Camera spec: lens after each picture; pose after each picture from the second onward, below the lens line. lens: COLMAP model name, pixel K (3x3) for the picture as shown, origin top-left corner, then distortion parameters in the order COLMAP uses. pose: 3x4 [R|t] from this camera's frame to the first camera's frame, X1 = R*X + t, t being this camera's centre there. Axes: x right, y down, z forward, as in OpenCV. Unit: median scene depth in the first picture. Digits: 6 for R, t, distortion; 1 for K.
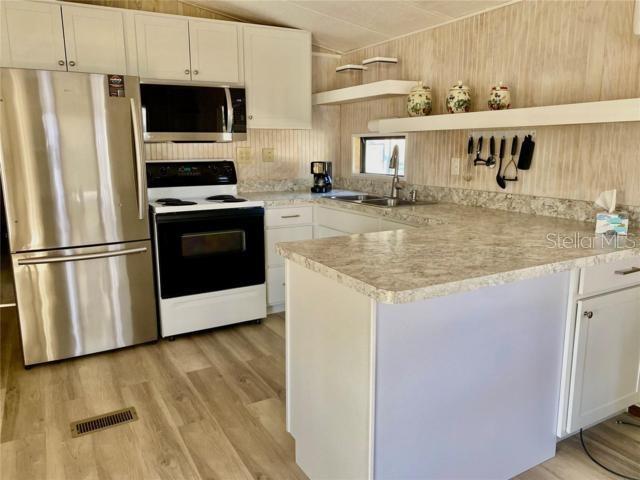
lens RADIAL K [[483.1, 0, 320.0], [0, 483.1, 240.0], [0, 0, 1]] dist [0.068967, -0.086940]
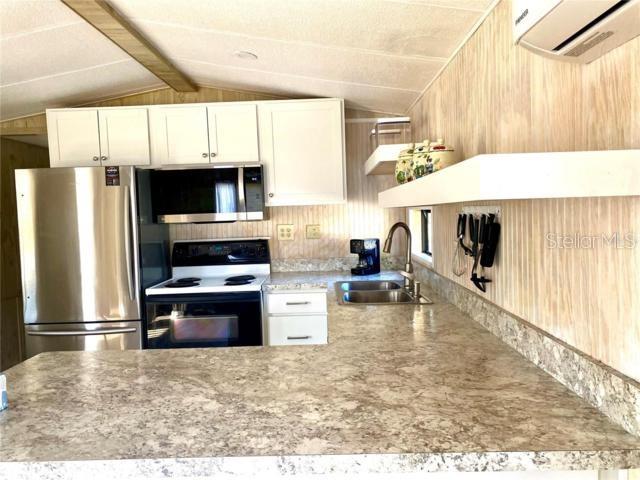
lens RADIAL K [[483.1, 0, 320.0], [0, 483.1, 240.0], [0, 0, 1]] dist [0.068967, -0.086940]
pose [[0.862612, 0.006556, -0.505824, 0.493732], [-0.070013, 0.991840, -0.106543, -0.085025], [0.500998, 0.127320, 0.856032, 0.300823]]
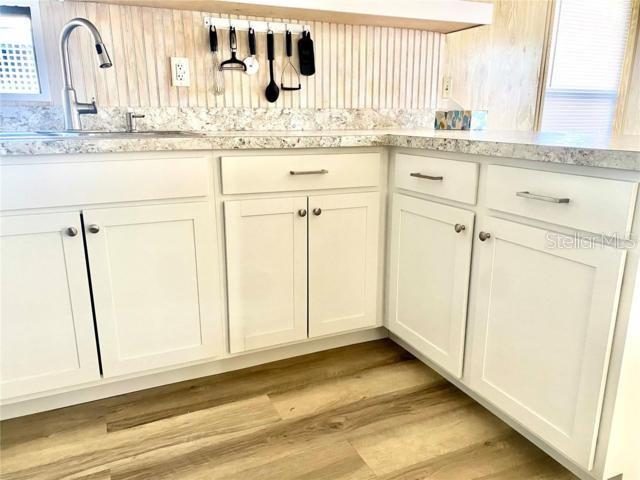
lens RADIAL K [[483.1, 0, 320.0], [0, 483.1, 240.0], [0, 0, 1]] dist [0.068967, -0.086940]
pose [[0.083373, -0.247665, 0.965252, -0.396249], [0.189642, 0.954866, 0.228620, -0.055842], [-0.978307, 0.163991, 0.126577, 0.821479]]
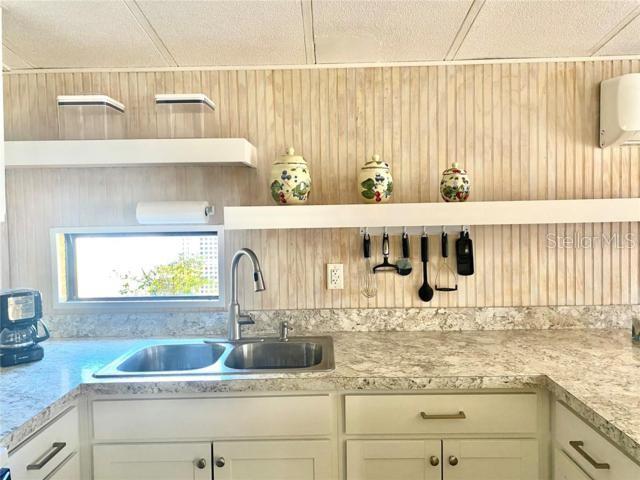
lens RADIAL K [[485.7, 0, 320.4], [0, 485.7, 225.9], [0, 0, 1]] dist [0.007044, -0.000275]
pose [[0.498850, -0.031481, 0.866116, -0.325735], [0.182043, 0.980853, -0.069199, -0.187190], [-0.847354, 0.192190, 0.495030, 0.711446]]
